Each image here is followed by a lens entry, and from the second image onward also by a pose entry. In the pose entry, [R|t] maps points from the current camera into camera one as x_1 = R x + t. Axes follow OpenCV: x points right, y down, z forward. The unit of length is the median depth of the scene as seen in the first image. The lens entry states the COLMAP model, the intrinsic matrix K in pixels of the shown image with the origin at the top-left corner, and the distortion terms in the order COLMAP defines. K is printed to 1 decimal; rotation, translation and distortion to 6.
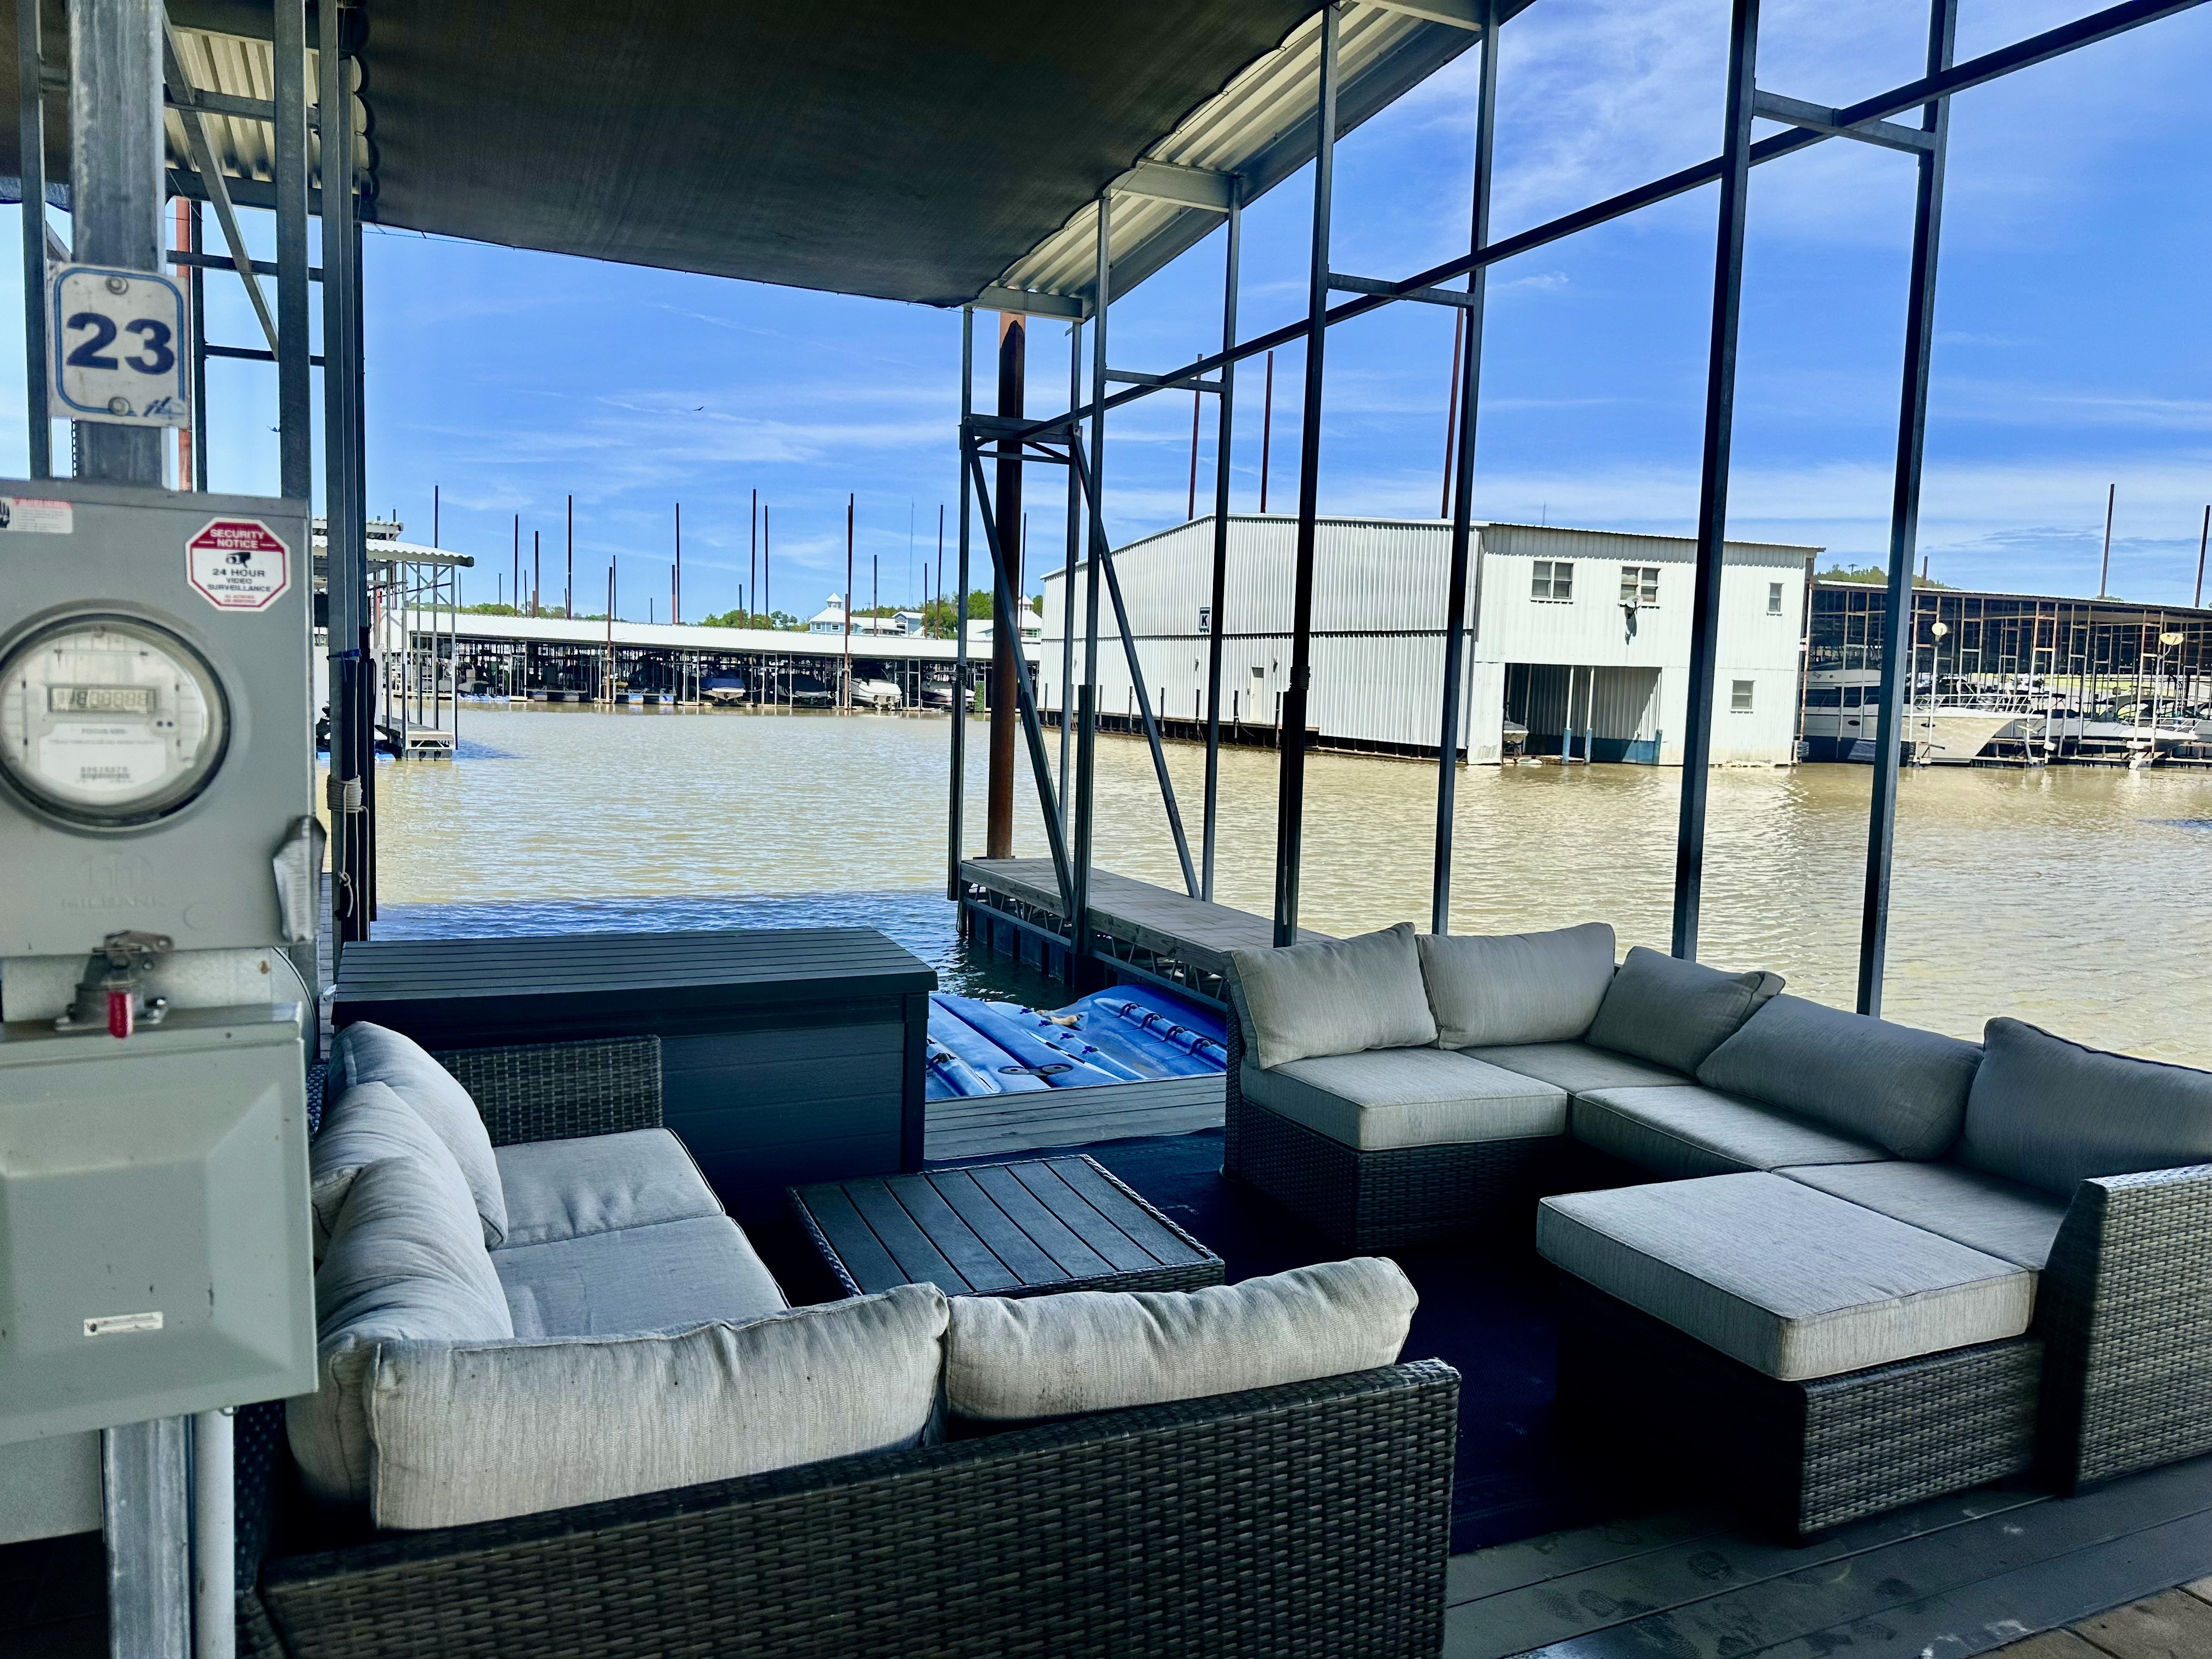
lens RADIAL K [[1545.6, 0, 1144.1], [0, 1545.6, 843.4], [0, 0, 1]] dist [0.109887, -0.138289]
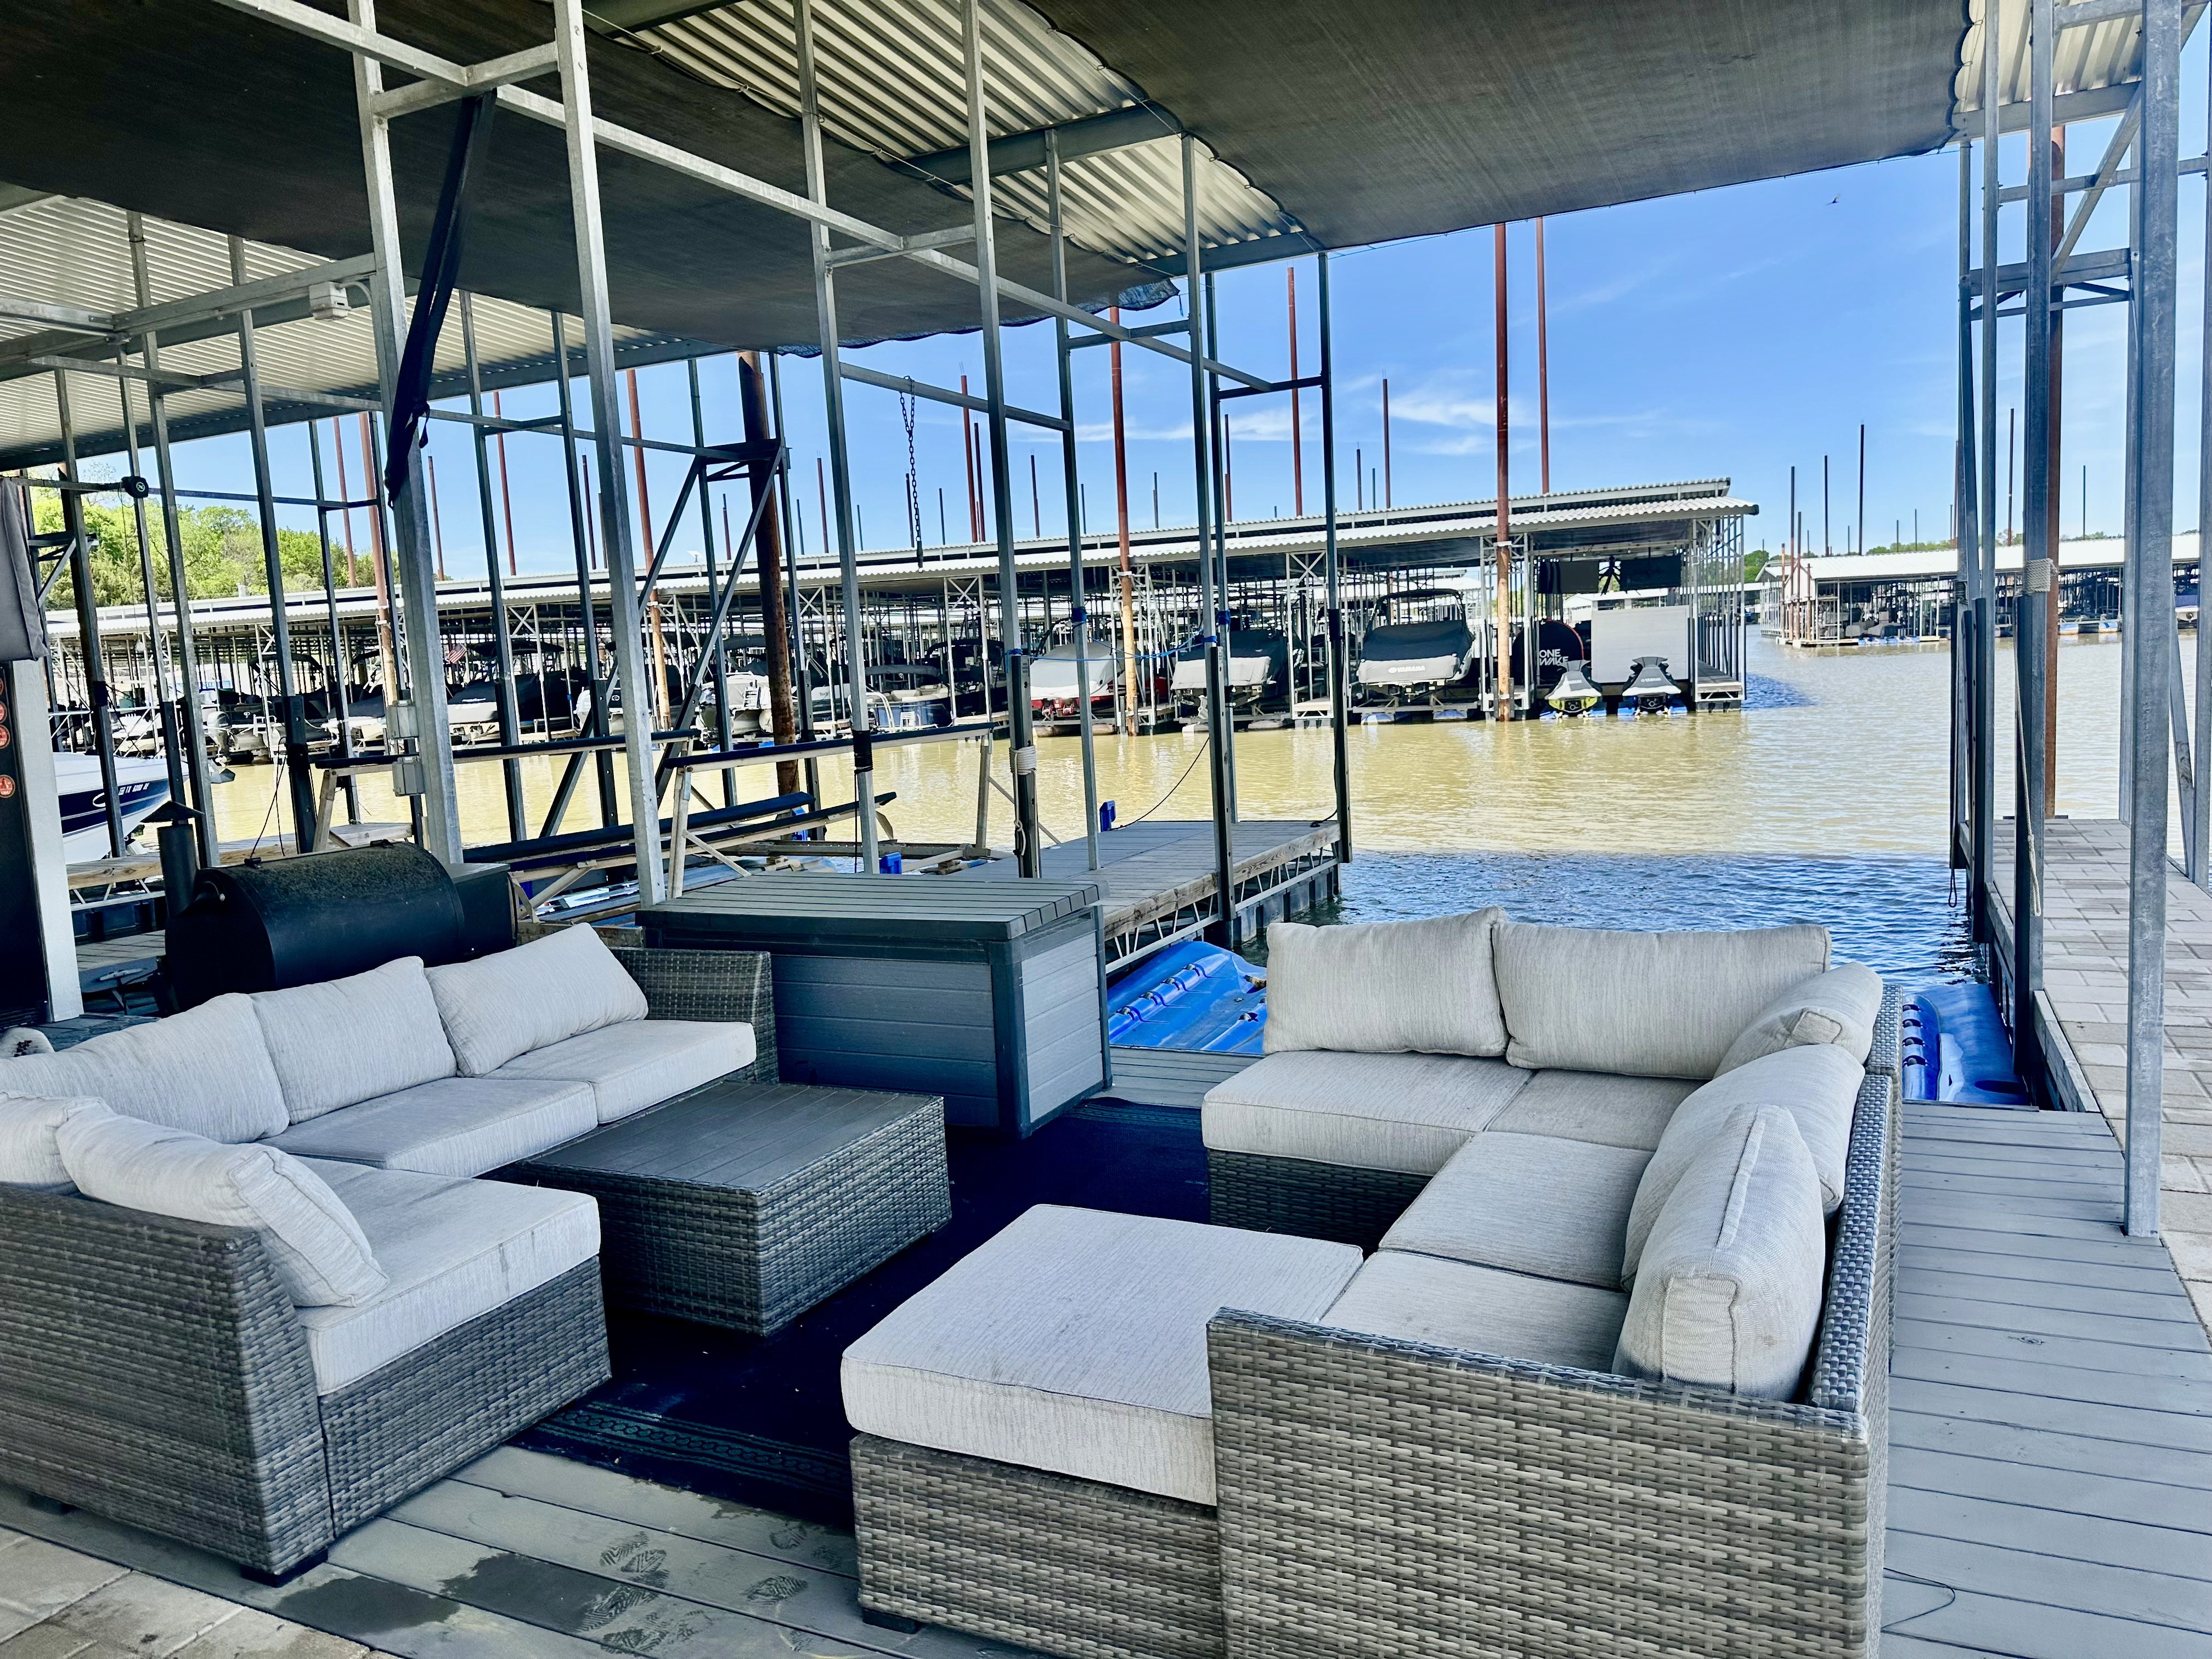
lens RADIAL K [[1555.7, 0, 1117.1], [0, 1555.7, 866.5], [0, 0, 1]] dist [0.124437, -0.200547]
pose [[0.621278, 0.039167, -0.782611, 0.110714], [-0.001953, 0.998824, 0.048437, -0.001417], [0.783588, -0.028564, 0.620624, 0.054327]]
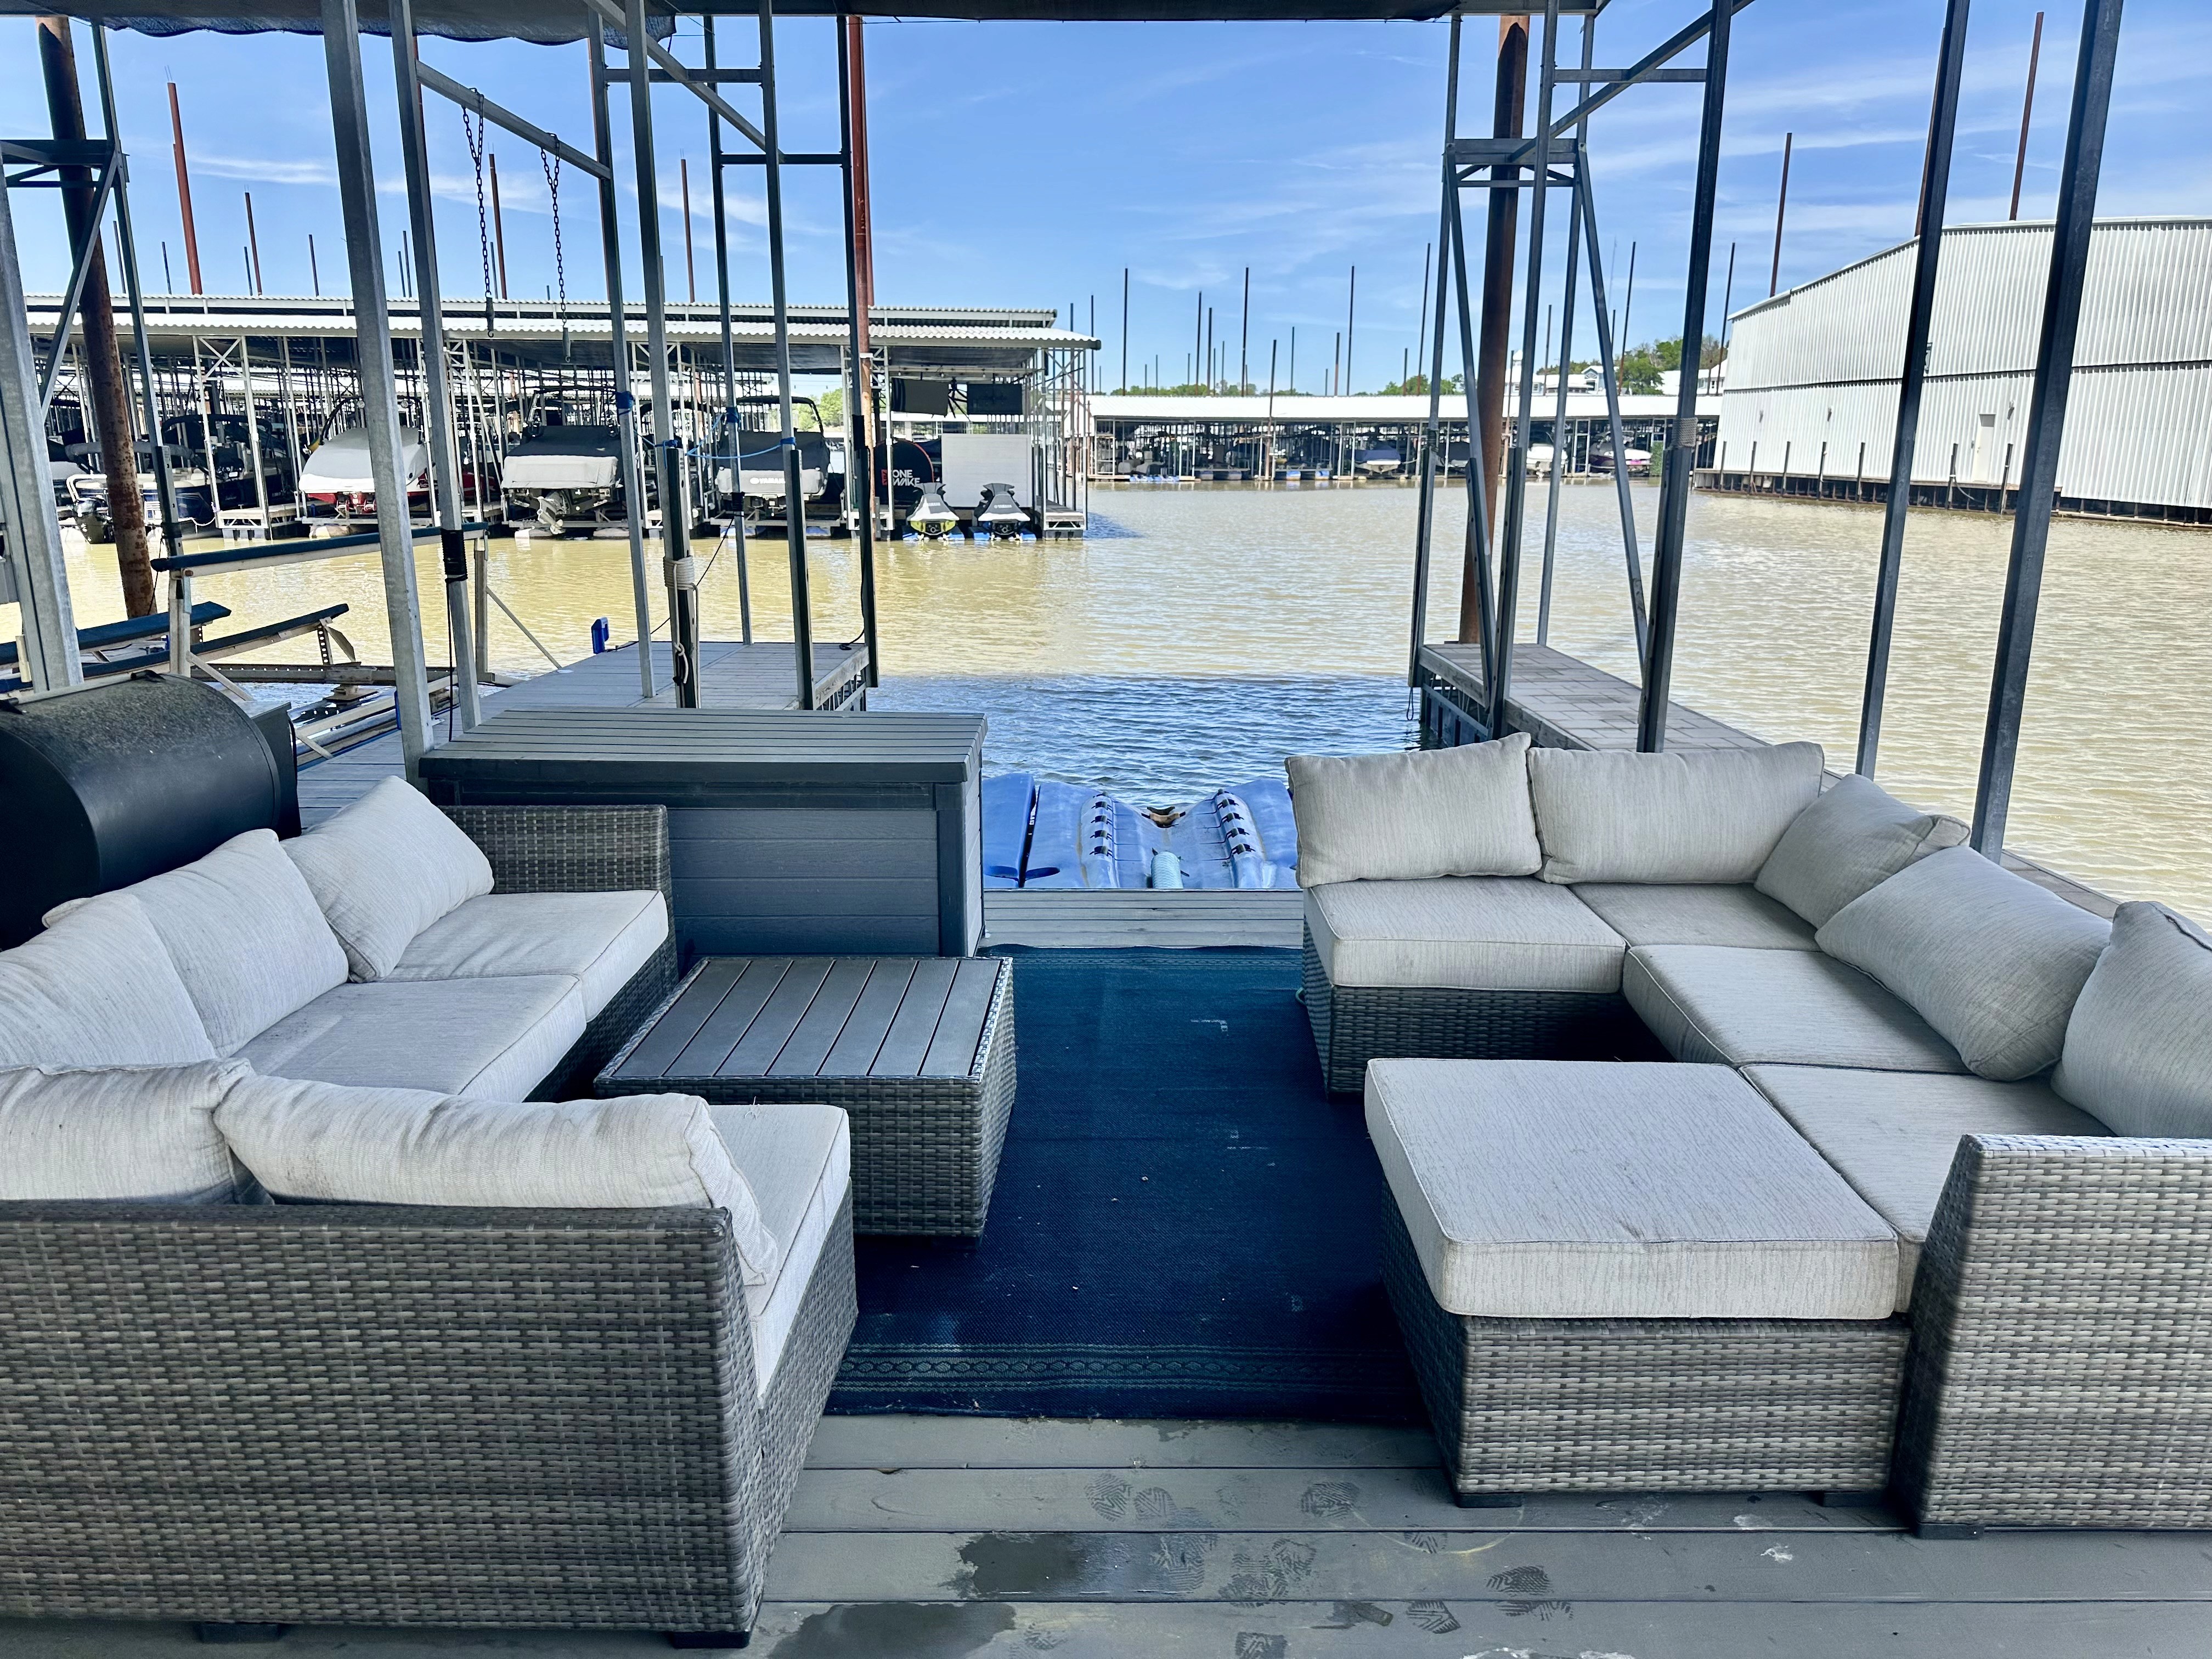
lens RADIAL K [[1555.7, 0, 1117.1], [0, 1555.7, 866.5], [0, 0, 1]] dist [0.124437, -0.200547]
pose [[0.902480, 0.081162, -0.423015, 0.054360], [-0.014856, 0.987368, 0.157748, -0.001294], [0.430475, -0.136080, 0.892286, 0.021453]]
